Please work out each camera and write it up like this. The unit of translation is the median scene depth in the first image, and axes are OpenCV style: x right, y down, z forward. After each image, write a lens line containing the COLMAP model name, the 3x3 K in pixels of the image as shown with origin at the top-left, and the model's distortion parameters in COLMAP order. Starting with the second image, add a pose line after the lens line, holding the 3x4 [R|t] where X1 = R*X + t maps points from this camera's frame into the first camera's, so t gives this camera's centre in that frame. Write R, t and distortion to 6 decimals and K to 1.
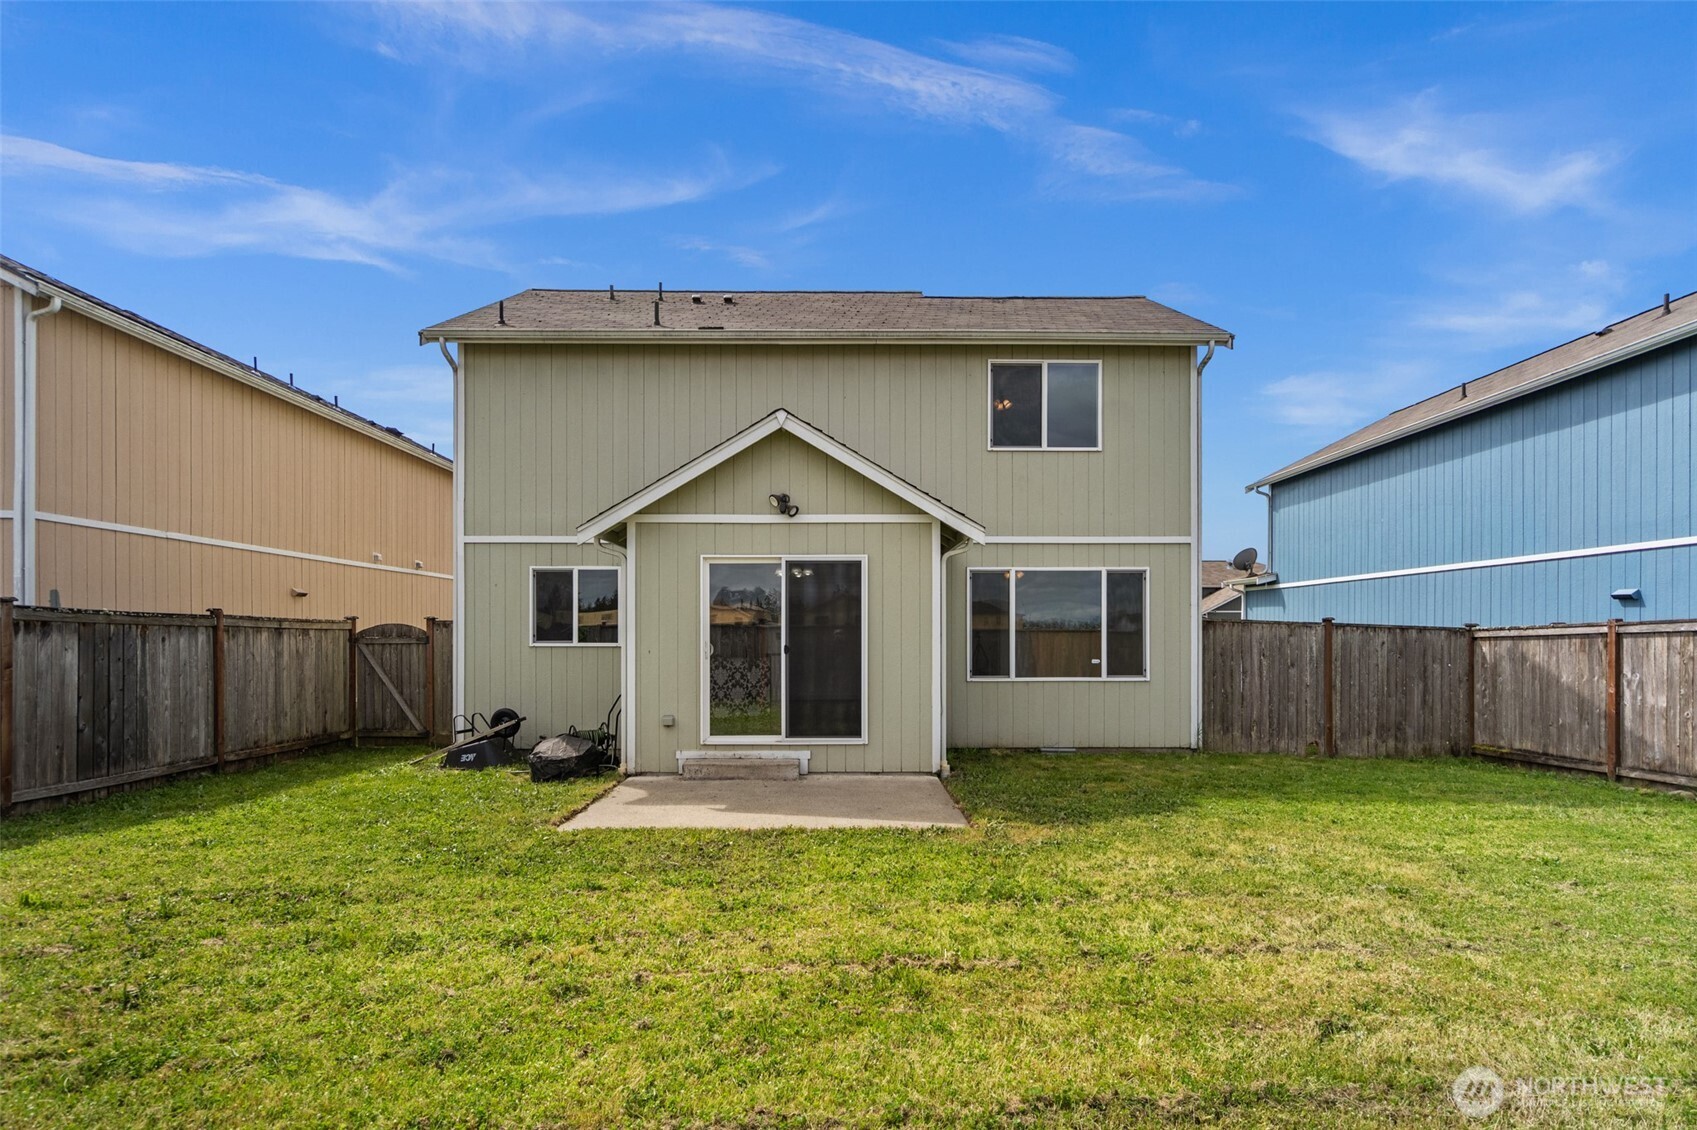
lens RADIAL K [[784.3, 0, 850.7], [0, 784.3, 636.8], [0, 0, 1]] dist [-0.002419, -0.000378]
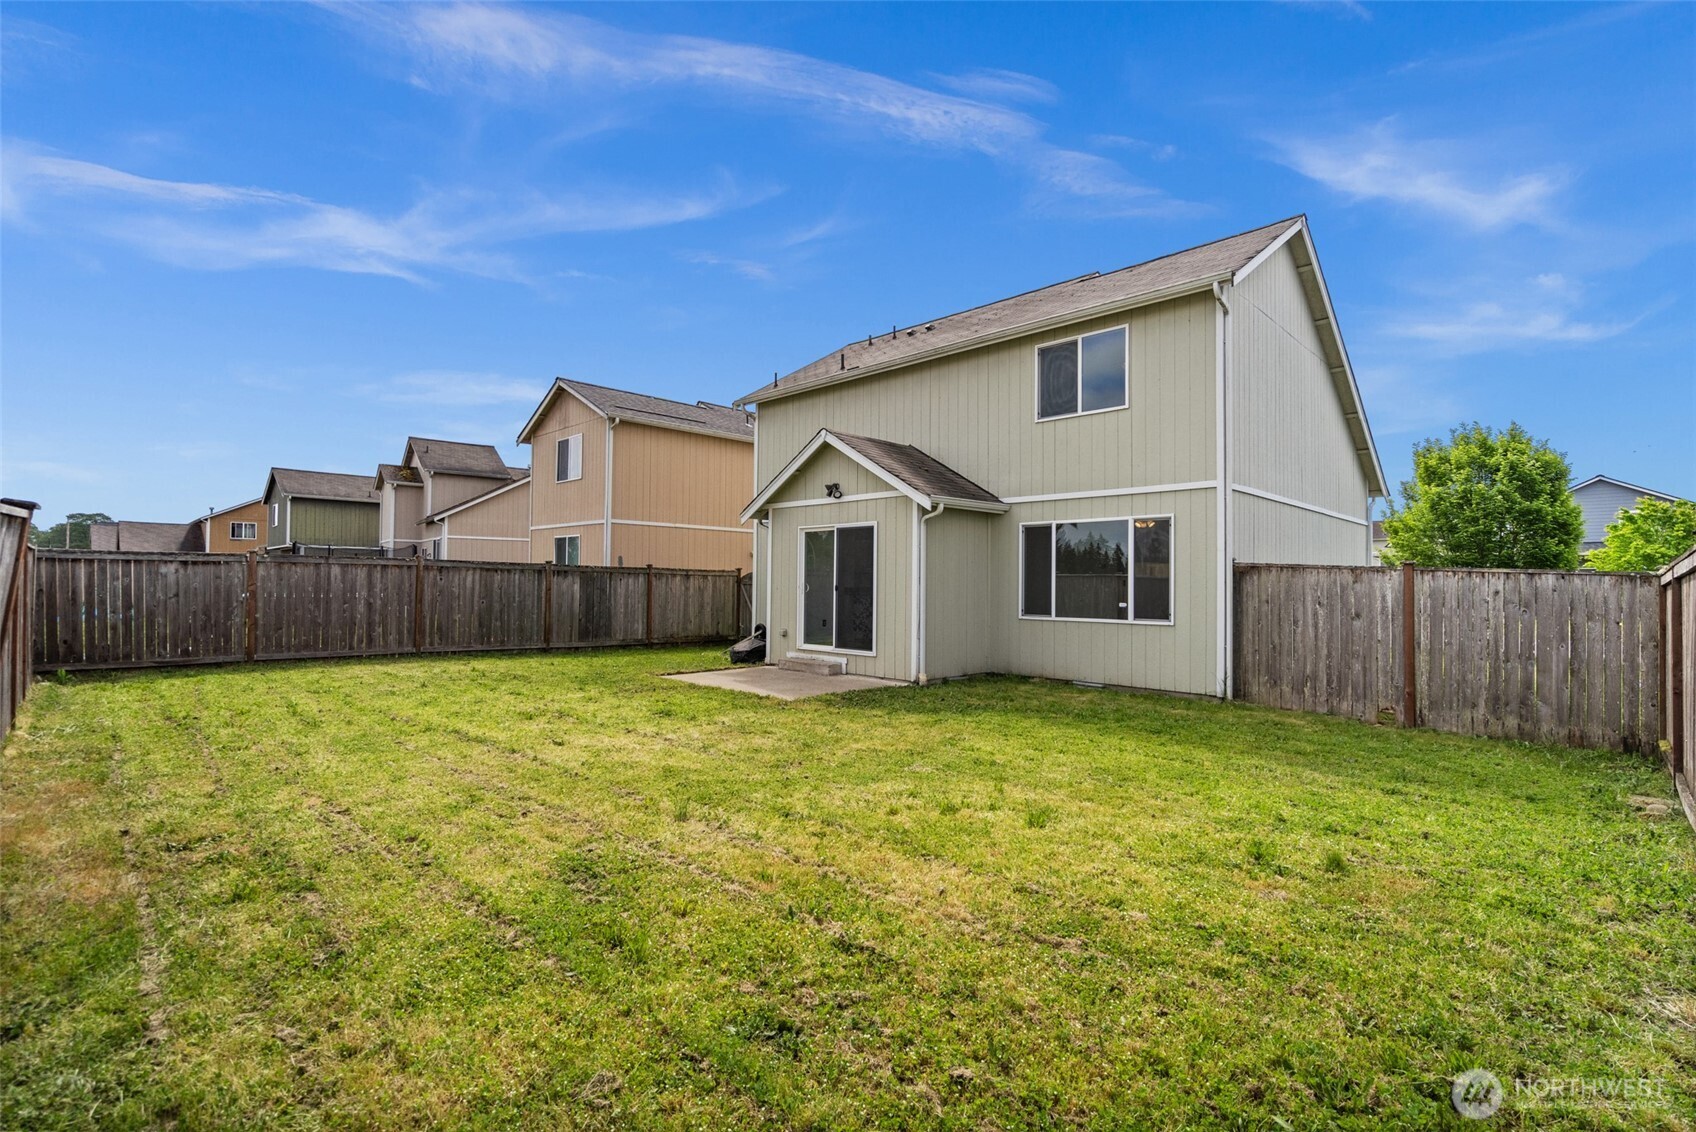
lens RADIAL K [[763.2, 0, 846.8], [0, 763.2, 566.0], [0, 0, 1]] dist [-0.001856, 0.000241]
pose [[0.705118, -0.009409, -0.709028, 0.788124], [-0.010871, 0.999651, -0.024077, 0.007545], [0.709007, 0.024685, 0.704770, 0.000294]]
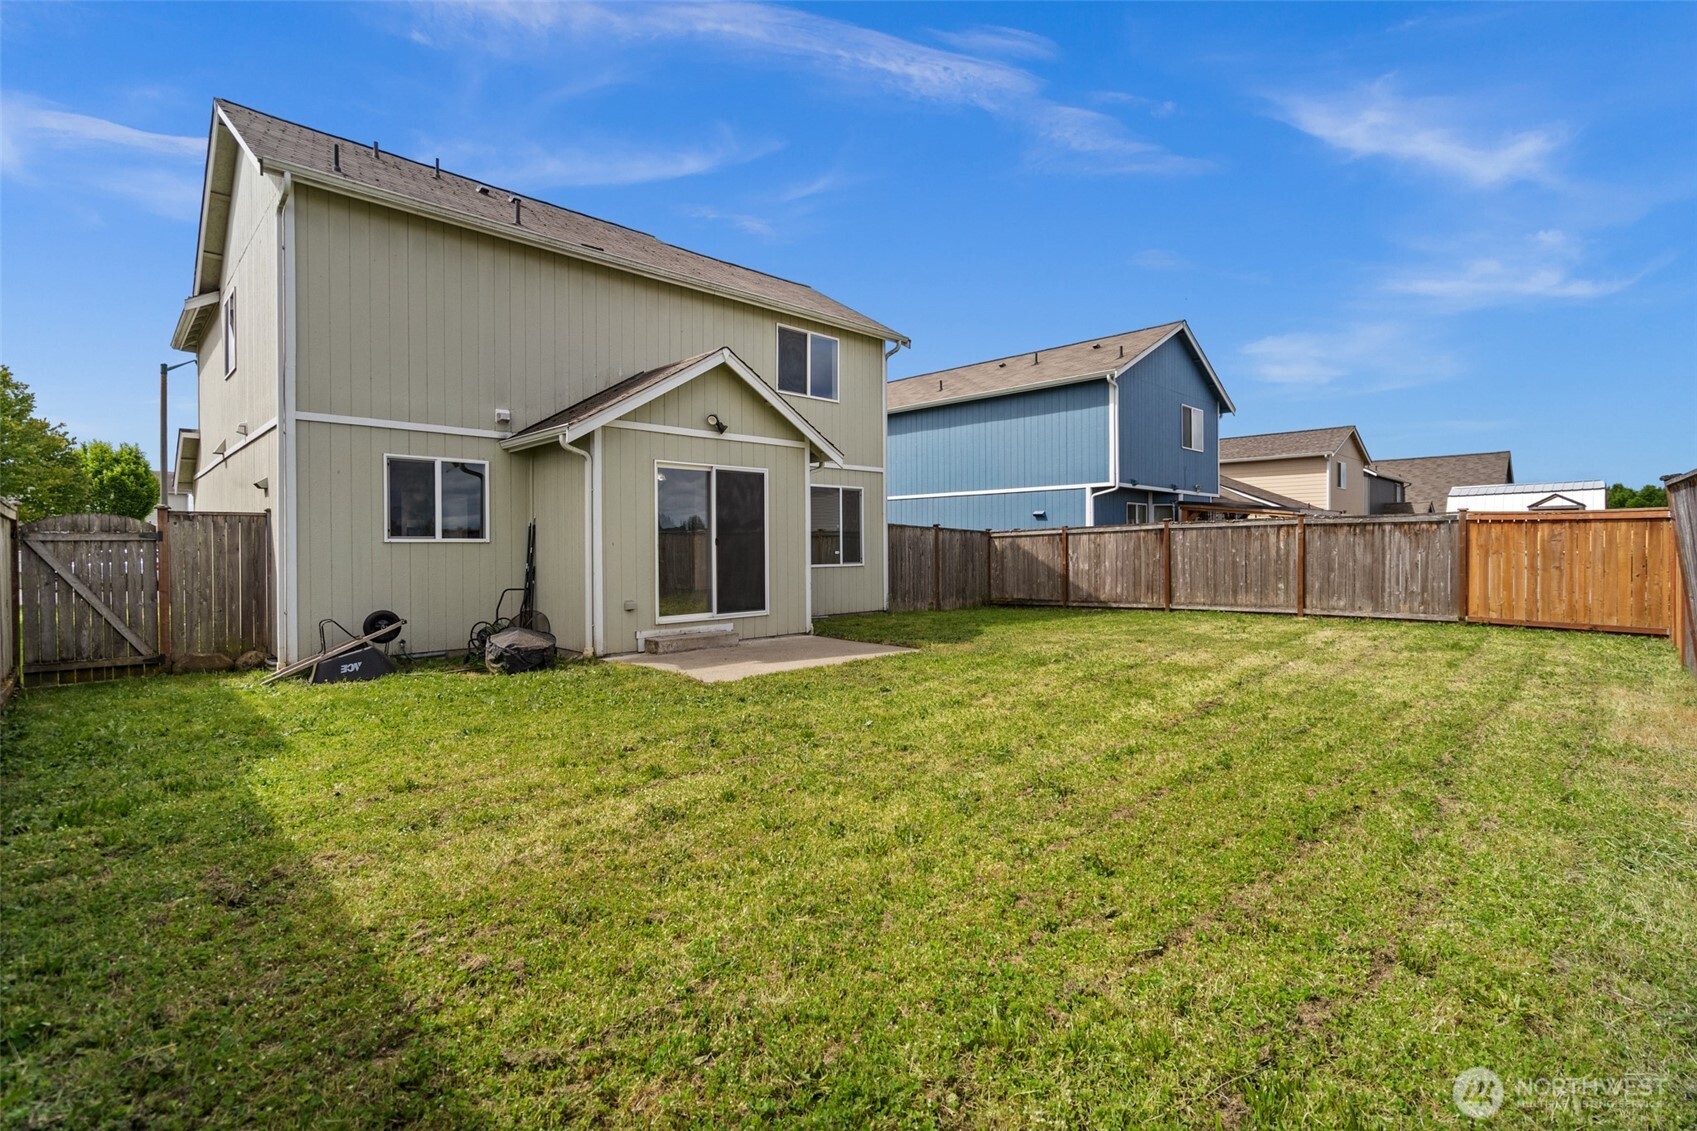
lens RADIAL K [[780.5, 0, 848.9], [0, 780.5, 546.8], [0, 0, 1]] dist [0.000896, 0.000414]
pose [[0.716072, -0.005779, 0.698003, -0.650440], [0.007286, 0.999973, 0.000805, 0.020344], [-0.697989, 0.004510, 0.716094, -0.015267]]
